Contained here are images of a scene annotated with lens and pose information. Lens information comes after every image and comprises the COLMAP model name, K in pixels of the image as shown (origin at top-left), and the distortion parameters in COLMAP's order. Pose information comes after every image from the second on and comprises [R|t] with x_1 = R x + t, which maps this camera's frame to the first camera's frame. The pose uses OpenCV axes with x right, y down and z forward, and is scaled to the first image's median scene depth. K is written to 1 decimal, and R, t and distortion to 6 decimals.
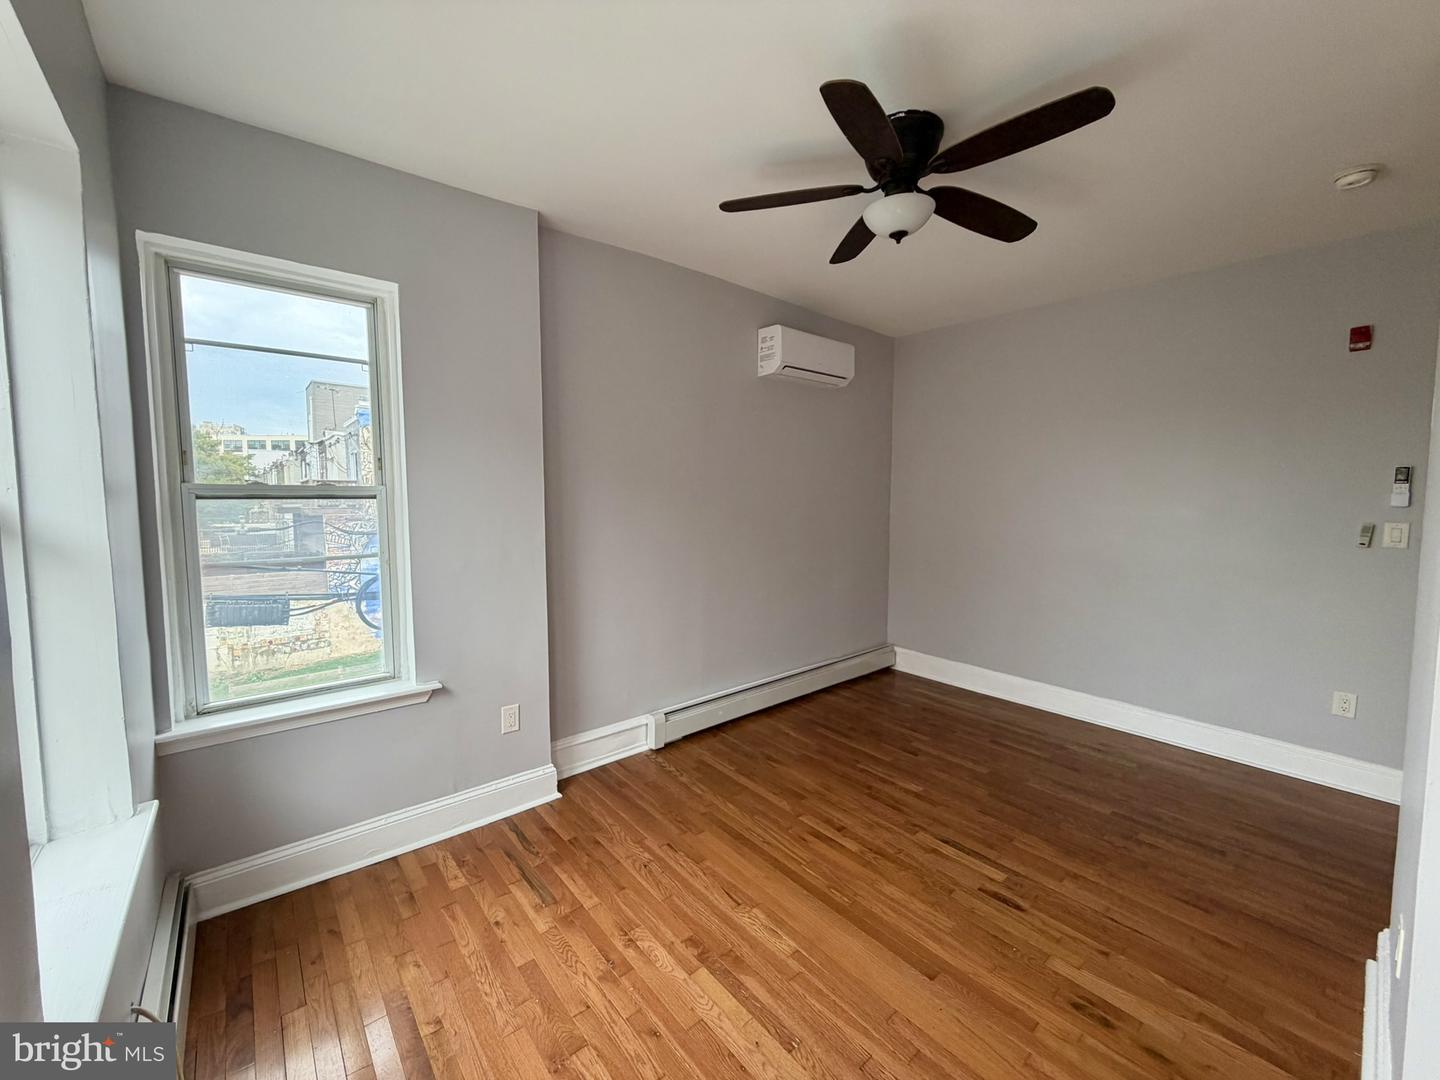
lens RADIAL K [[573.4, 0, 717.7], [0, 573.4, 542.7], [0, 0, 1]] dist [0.000861, -0.000330]
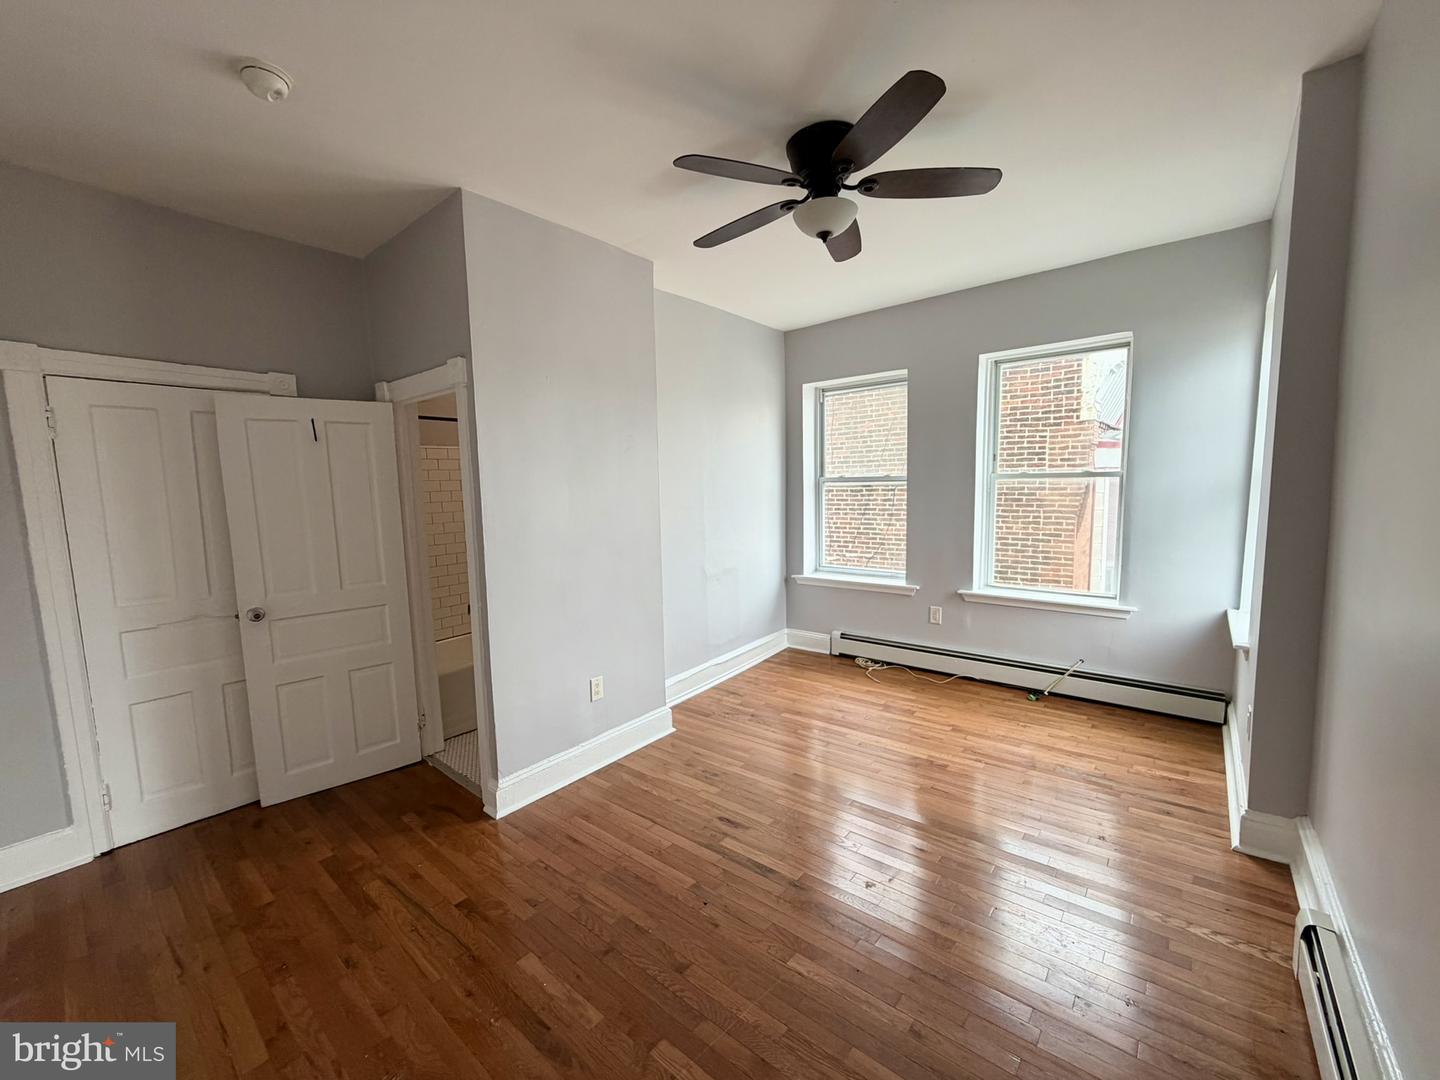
lens RADIAL K [[573.4, 0, 717.7], [0, 573.4, 542.7], [0, 0, 1]] dist [0.000861, -0.000330]
pose [[-0.984266, 0.046245, -0.170534, 0.564943], [0.015856, 0.984366, 0.175422, -0.125529], [0.175980, 0.169958, -0.969611, 1.642039]]
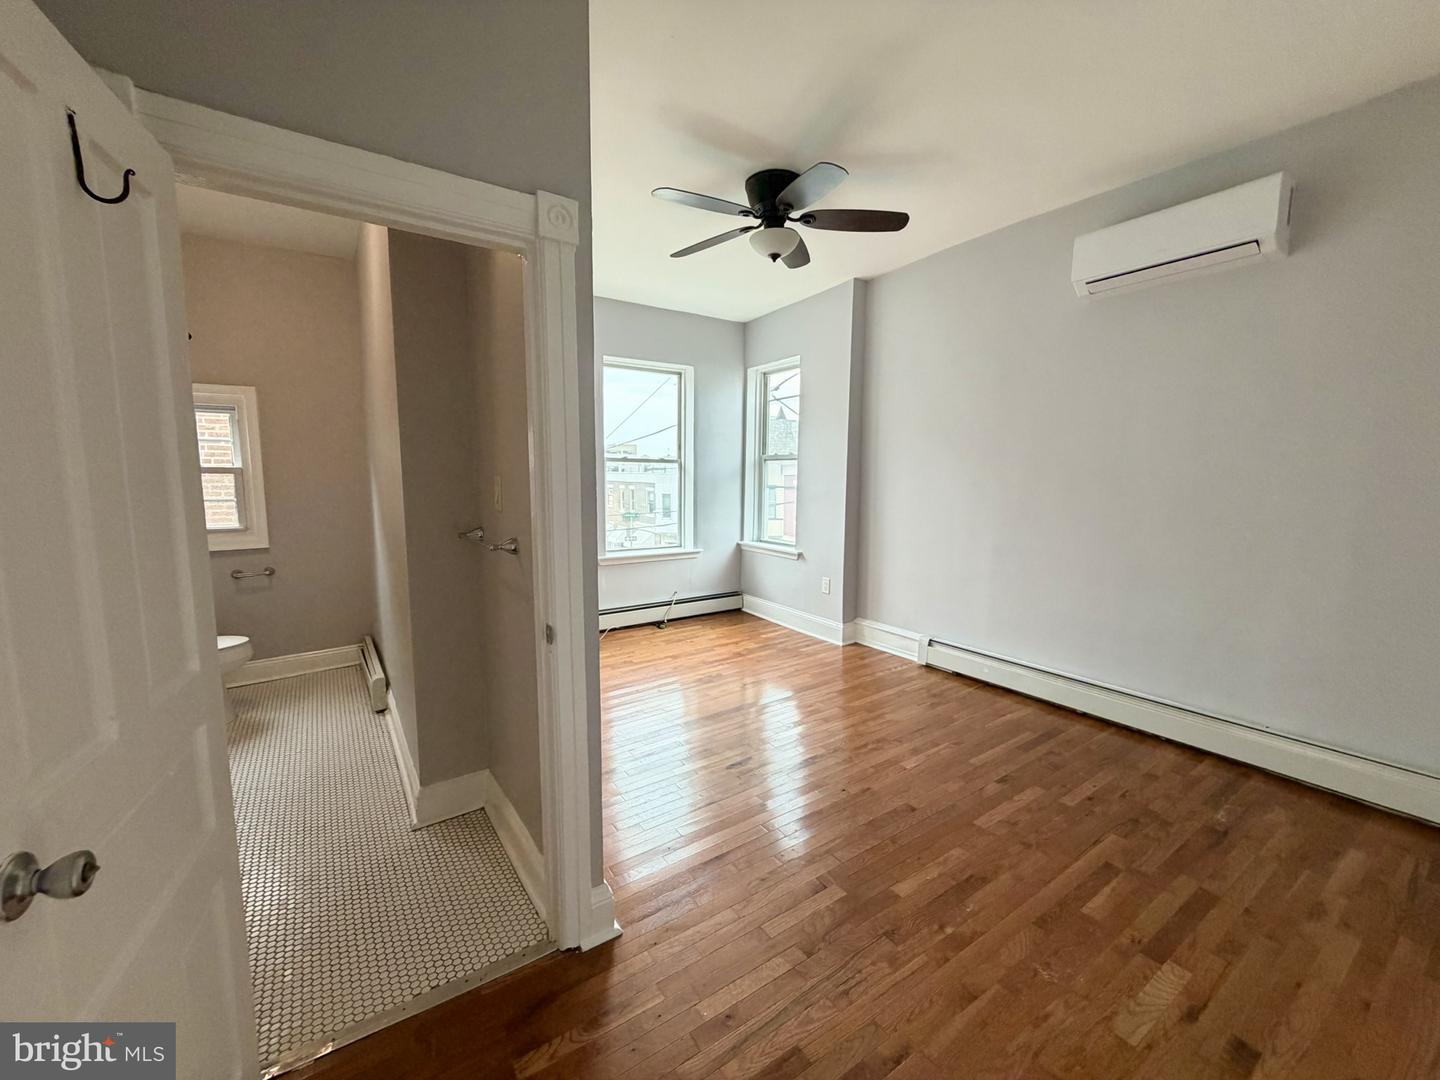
lens RADIAL K [[573.4, 0, 717.7], [0, 573.4, 542.7], [0, 0, 1]] dist [0.000861, -0.000330]
pose [[-0.113074, 0.121842, -0.986088, 1.372689], [-0.076376, 0.988450, 0.130892, -0.024751], [0.990647, 0.090114, -0.102462, 0.833949]]
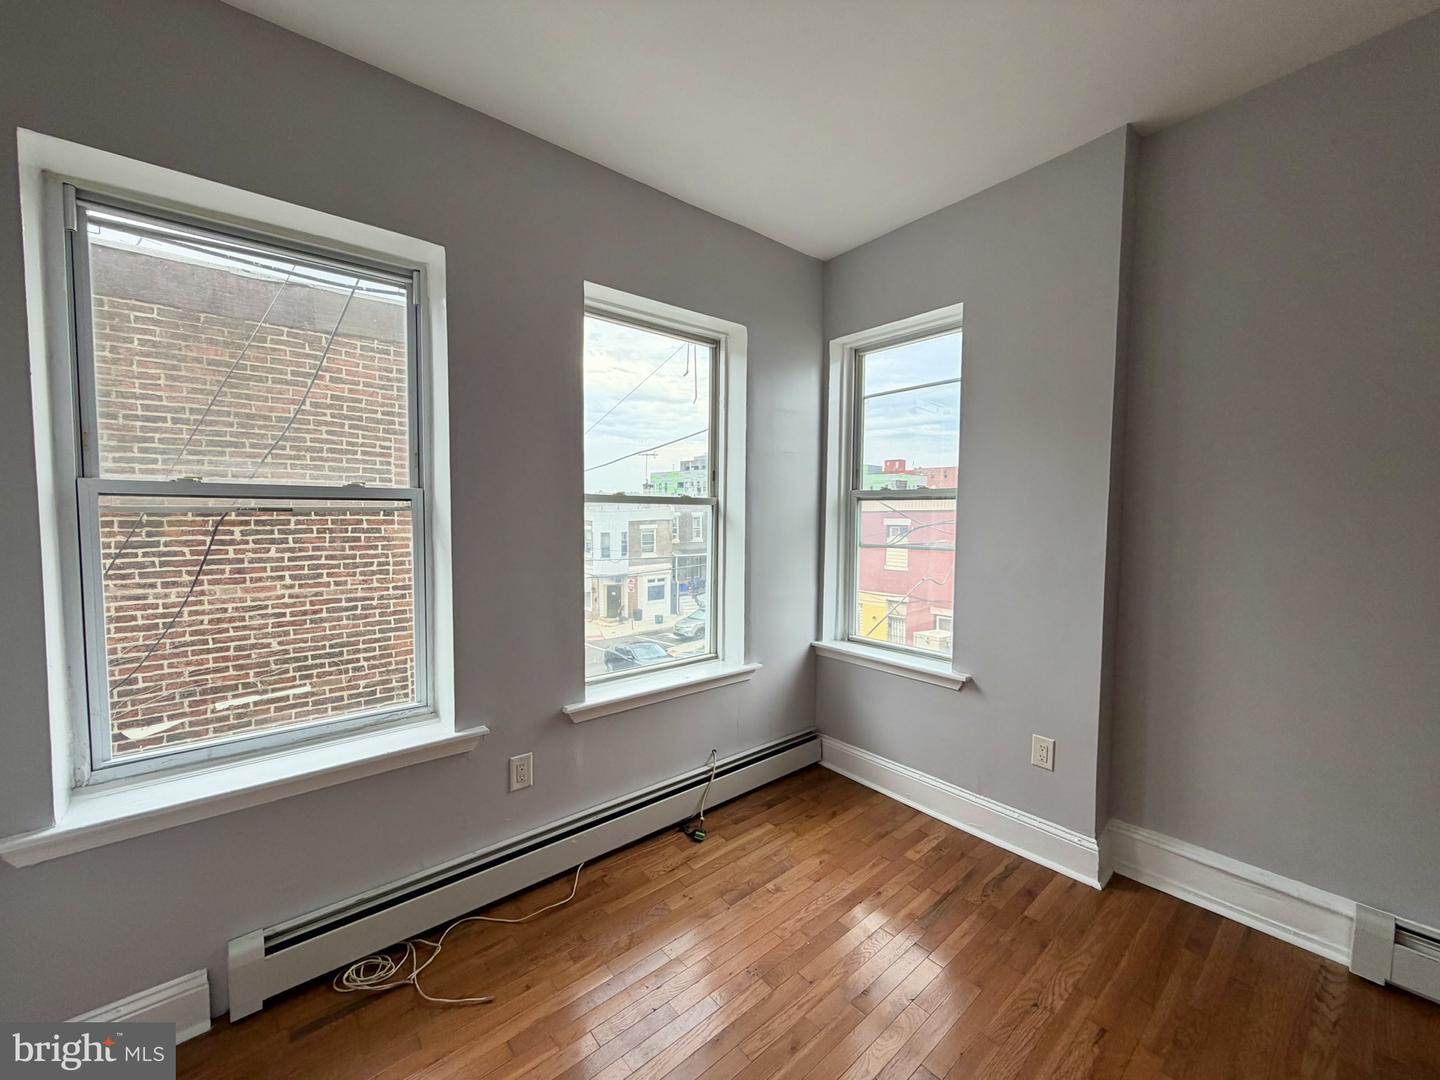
lens RADIAL K [[573.4, 0, 717.7], [0, 573.4, 542.7], [0, 0, 1]] dist [0.000861, -0.000330]
pose [[0.003701, 0.060152, -0.998182, 0.477224], [-0.076646, 0.995270, 0.059692, -0.020700], [0.997051, 0.076286, 0.008294, 0.476431]]
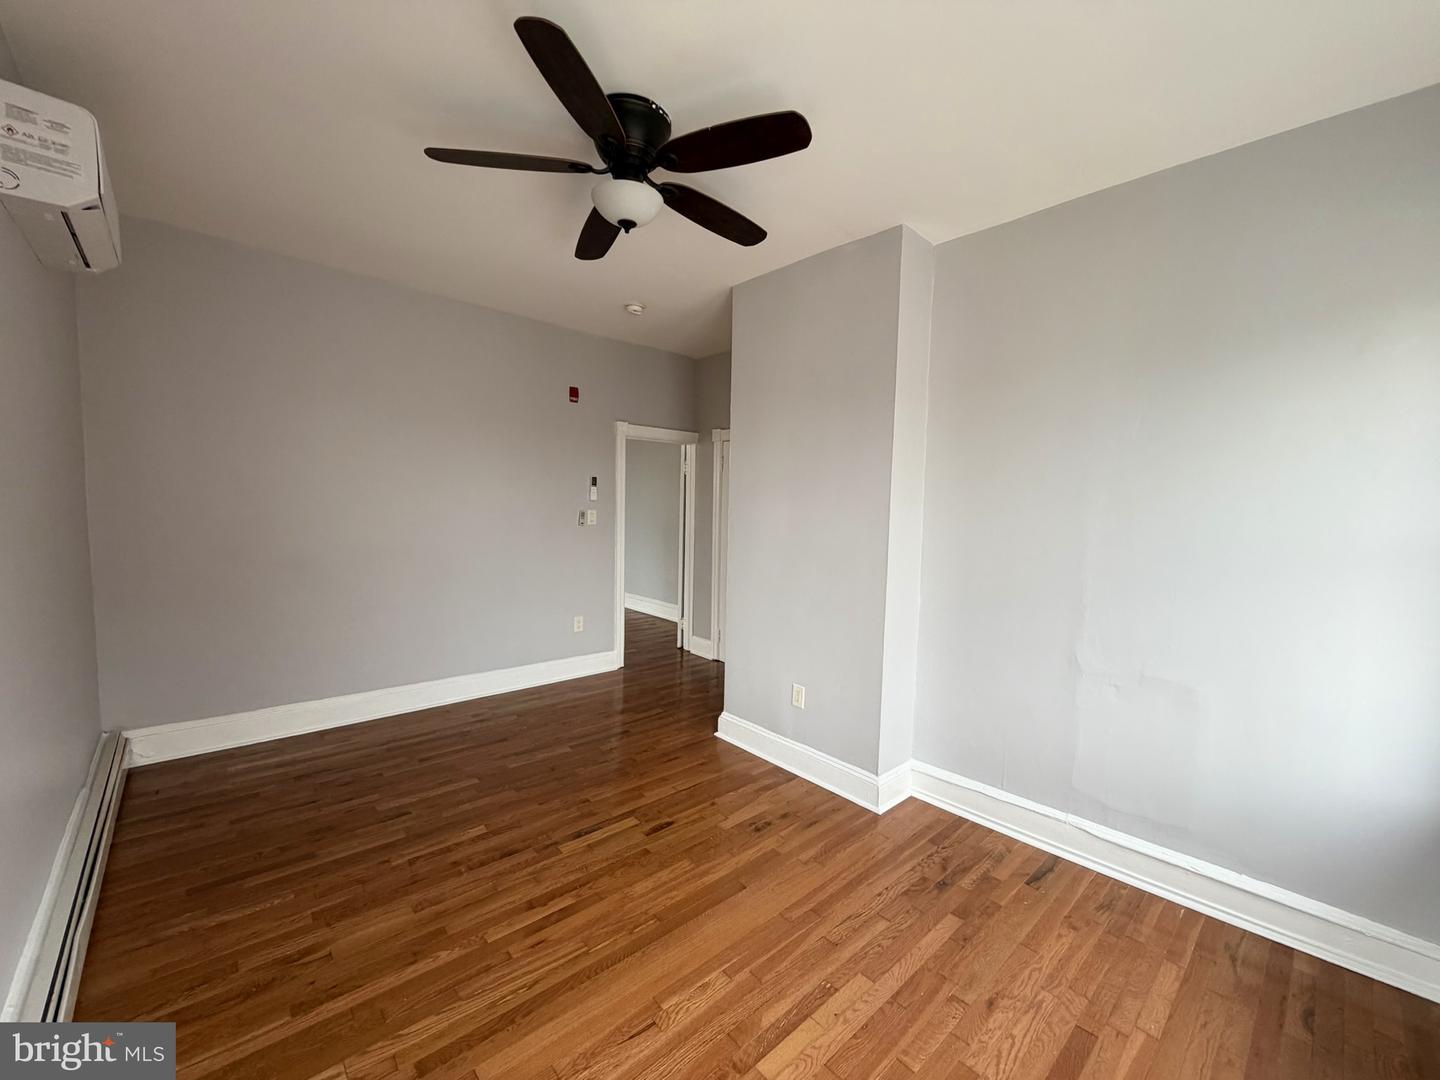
lens RADIAL K [[573.4, 0, 717.7], [0, 573.4, 542.7], [0, 0, 1]] dist [0.000861, -0.000330]
pose [[-0.035077, -0.079973, 0.996180, -0.538695], [0.052452, 0.995272, 0.081747, -0.059082], [-0.998007, 0.055119, -0.030717, 0.707754]]
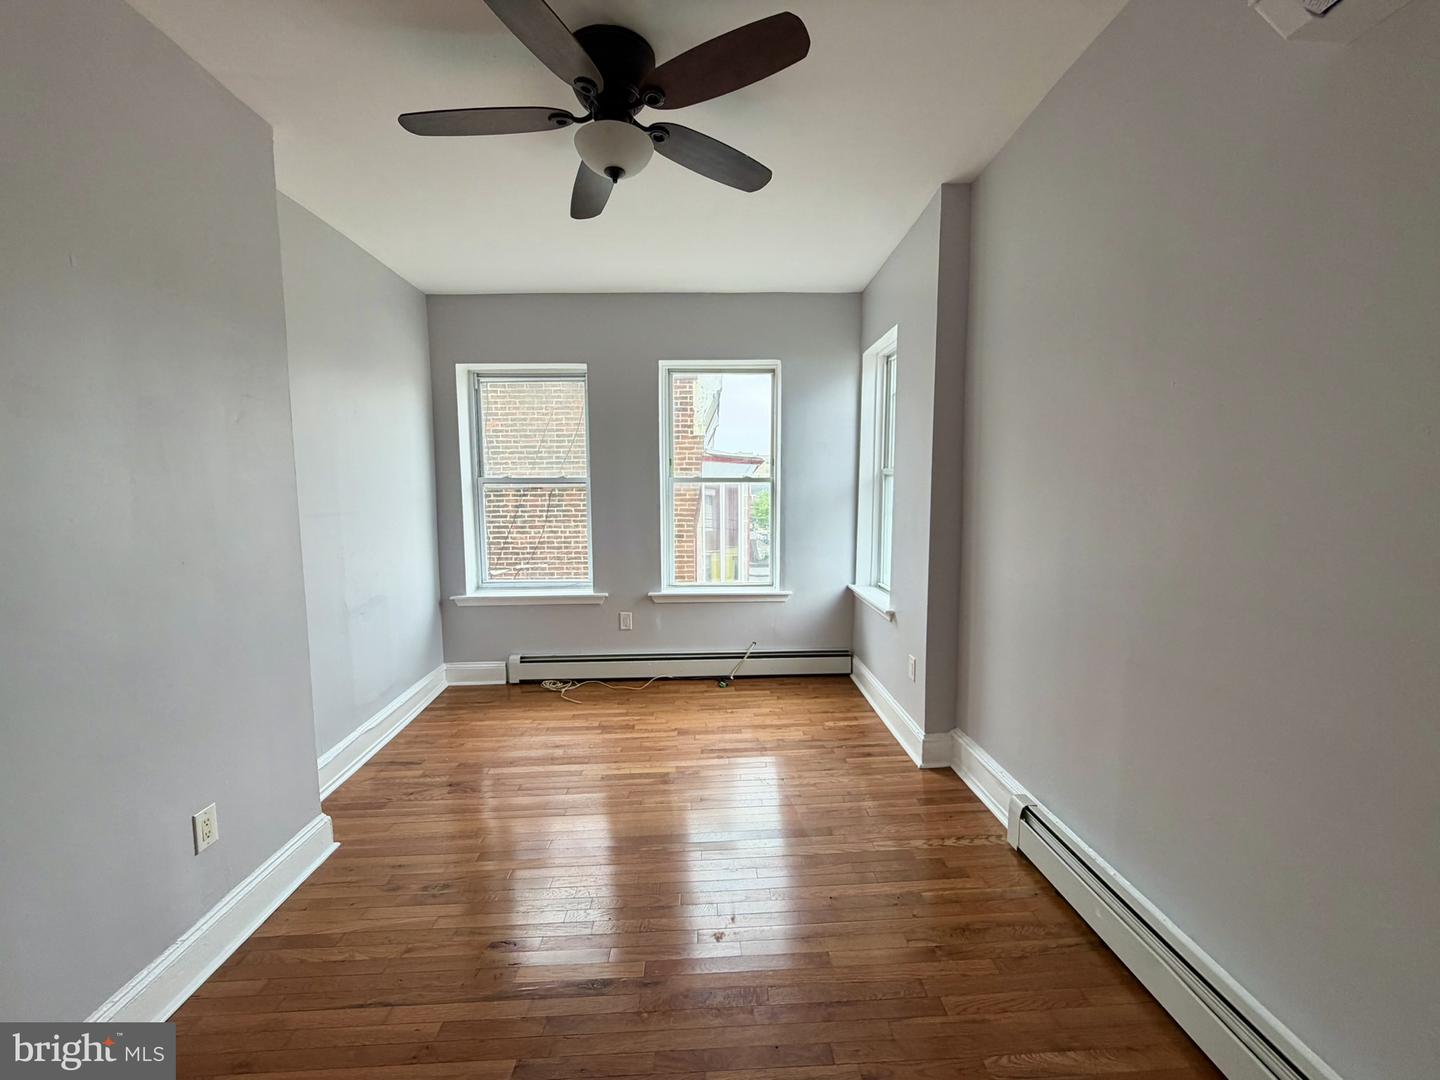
lens RADIAL K [[573.4, 0, 717.7], [0, 573.4, 542.7], [0, 0, 1]] dist [0.000861, -0.000330]
pose [[-0.621938, 0.086464, -0.778279, 0.742159], [-0.047094, 0.987956, 0.147392, -0.088330], [0.781649, 0.128321, -0.610375, 1.351702]]
